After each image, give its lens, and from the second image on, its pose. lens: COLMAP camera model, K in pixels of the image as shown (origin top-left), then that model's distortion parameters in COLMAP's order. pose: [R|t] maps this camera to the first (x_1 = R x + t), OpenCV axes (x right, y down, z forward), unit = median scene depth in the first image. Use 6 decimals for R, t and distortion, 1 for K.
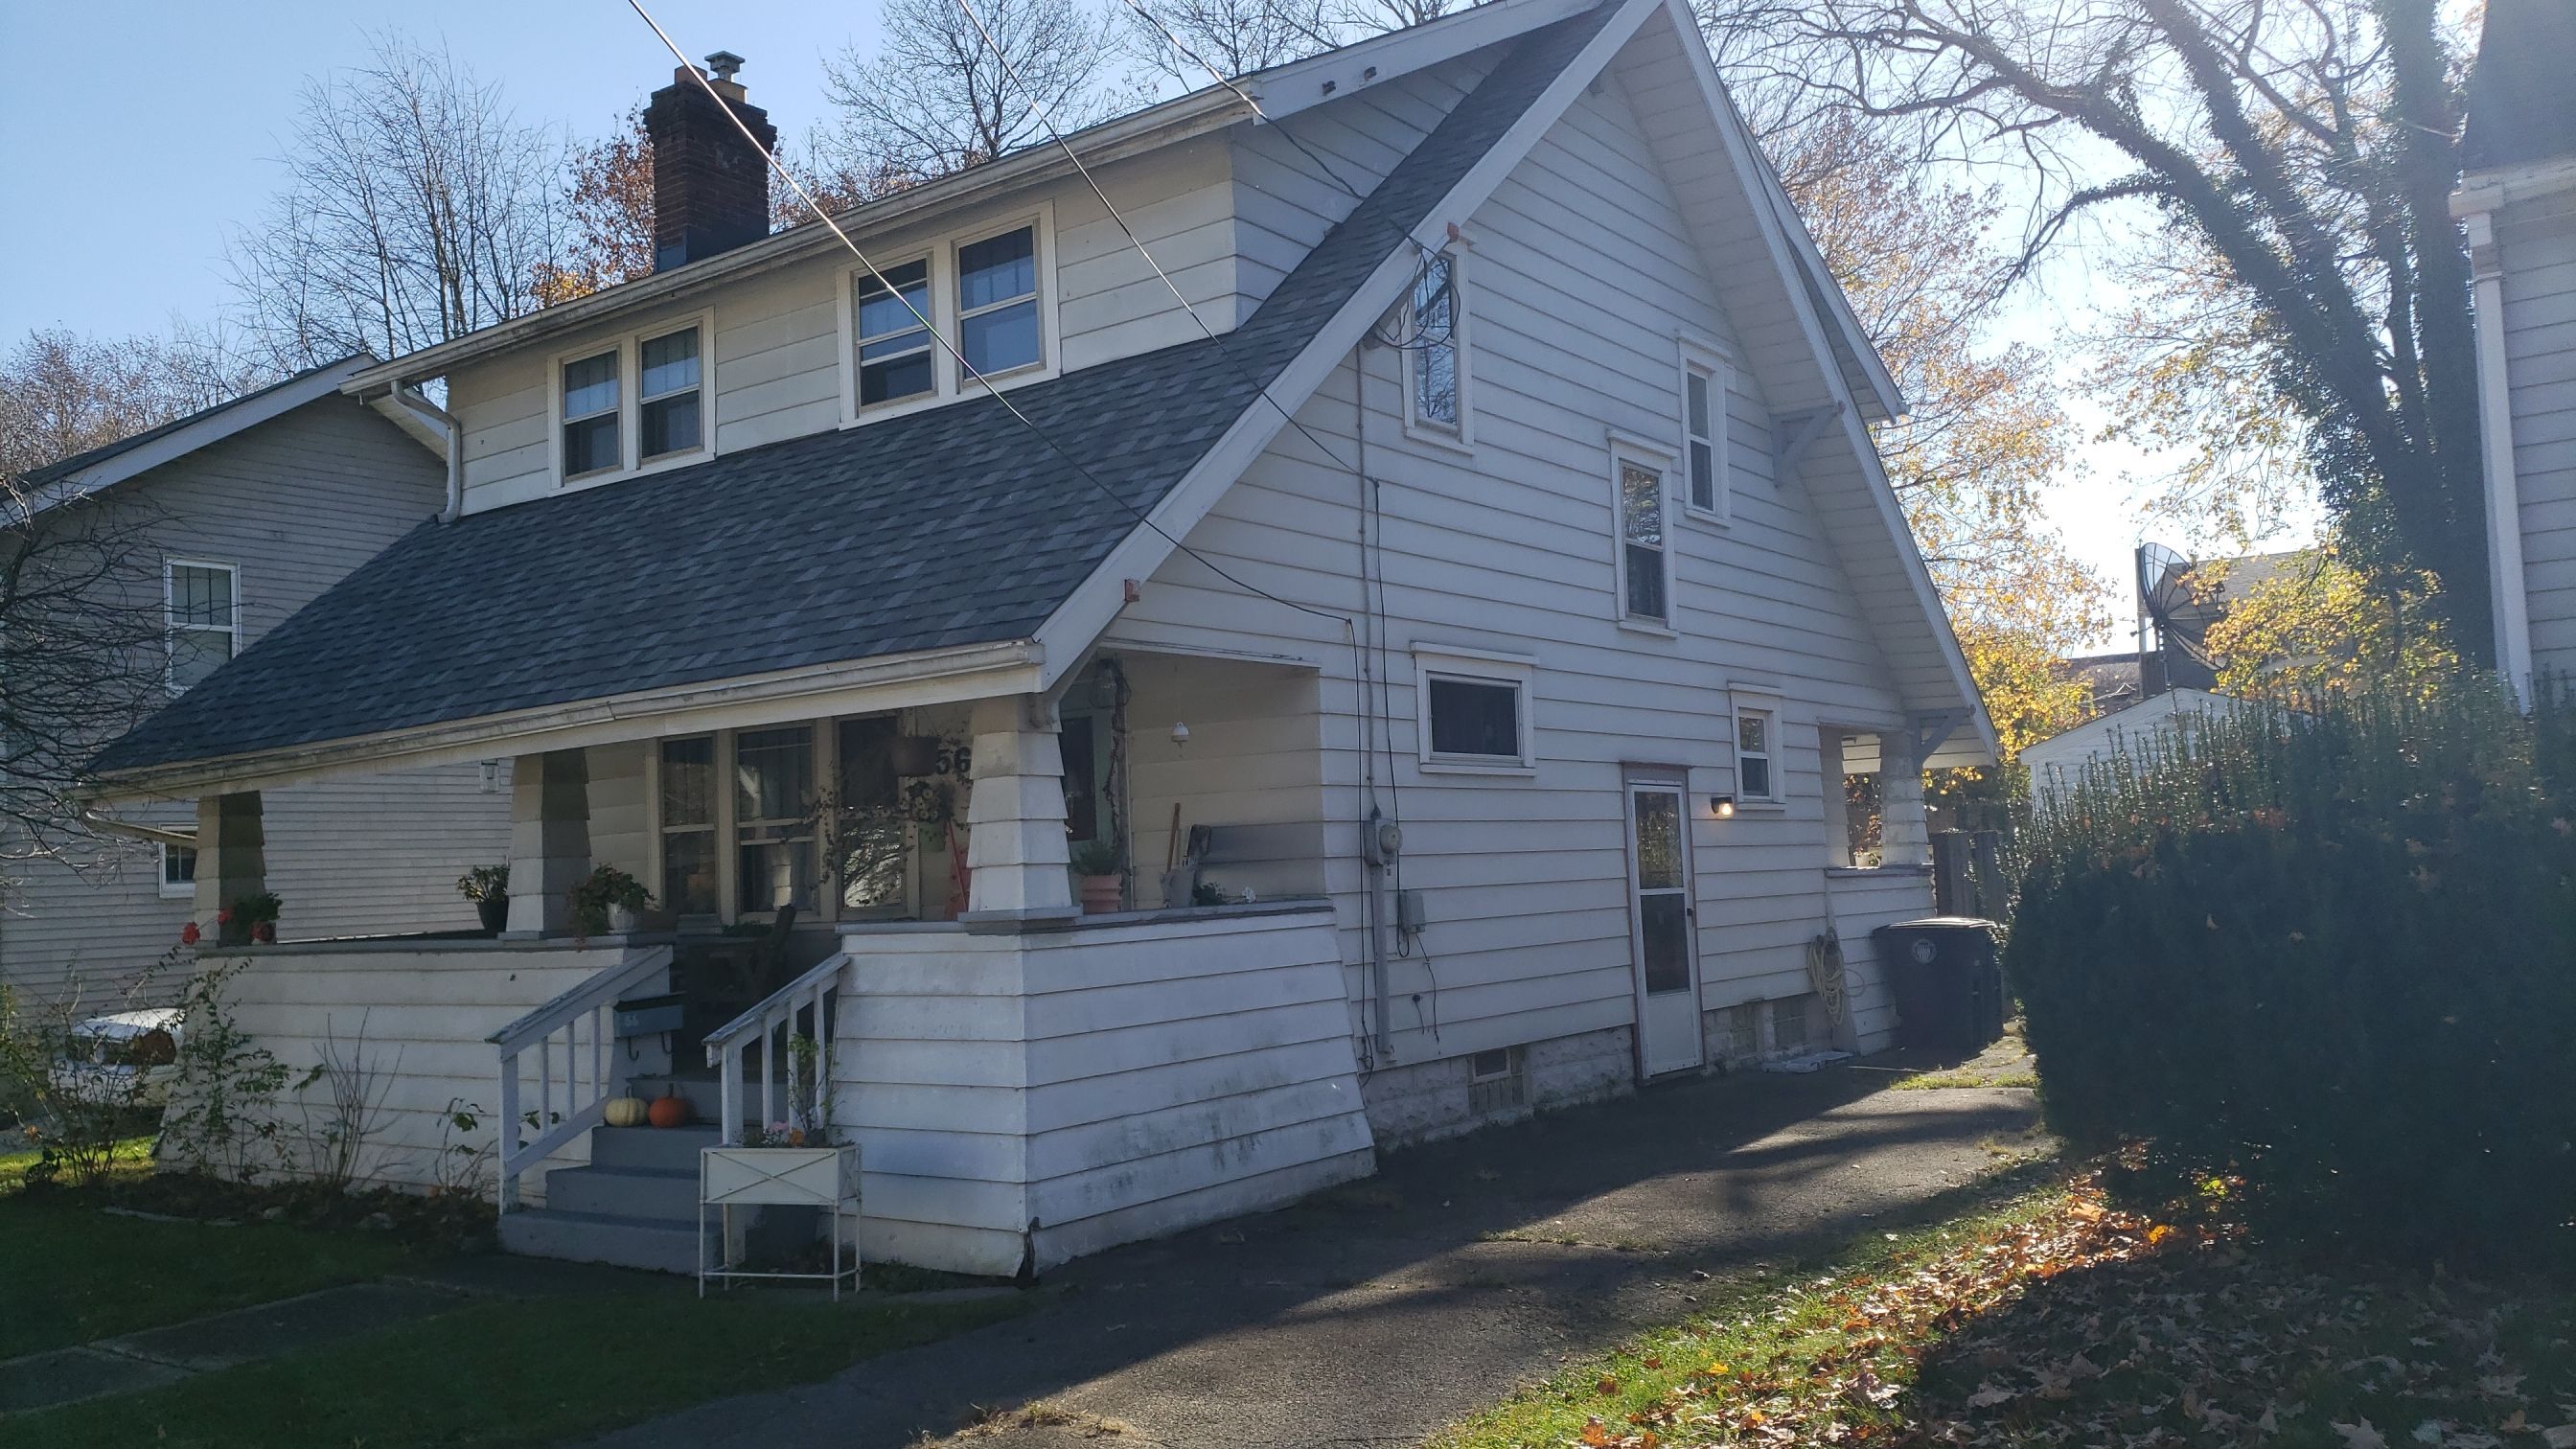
lens RADIAL K [[1991.0, 0, 1282.3], [0, 1991.0, 752.5], [0, 0, 1]] dist [0.093899, -0.203143]
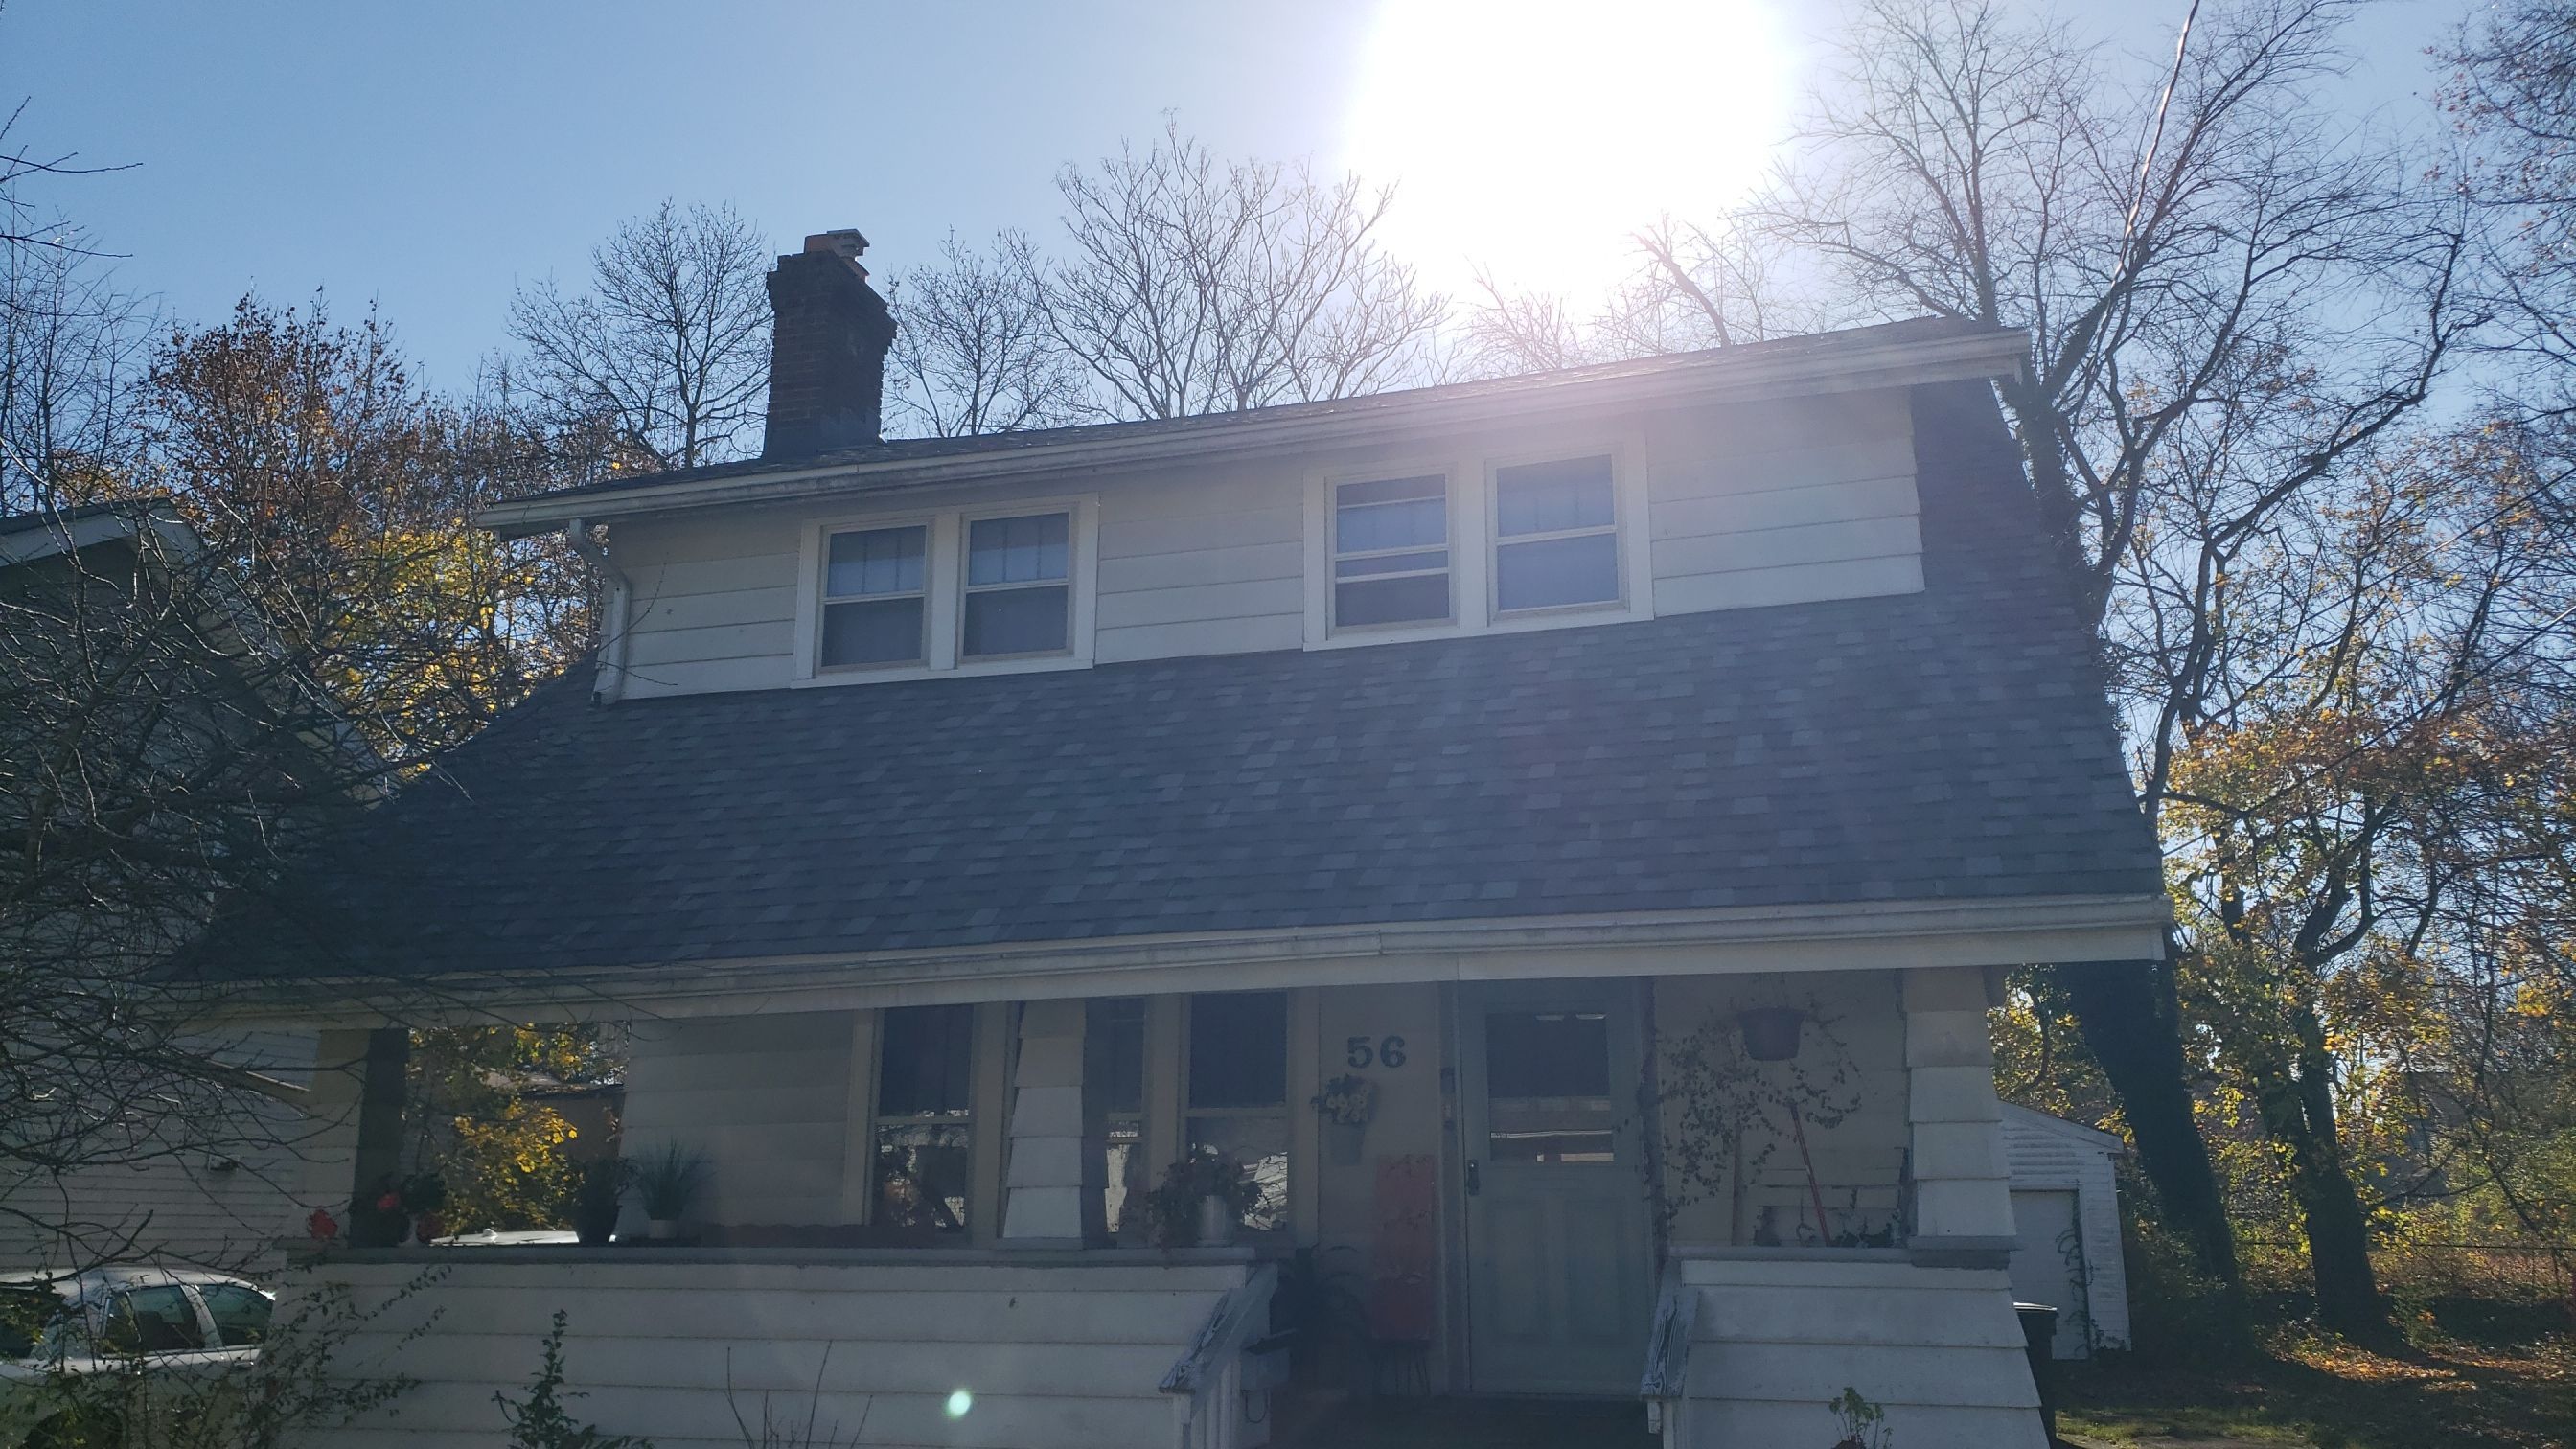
lens RADIAL K [[1980.0, 0, 1282.9], [0, 1980.0, 743.8], [0, 0, 1]] dist [0.129035, -0.217701]
pose [[0.937783, 0.127002, 0.323161, -0.483015], [-0.062941, 0.977465, -0.201494, 0.046709], [-0.341468, 0.168618, 0.924644, 0.224092]]
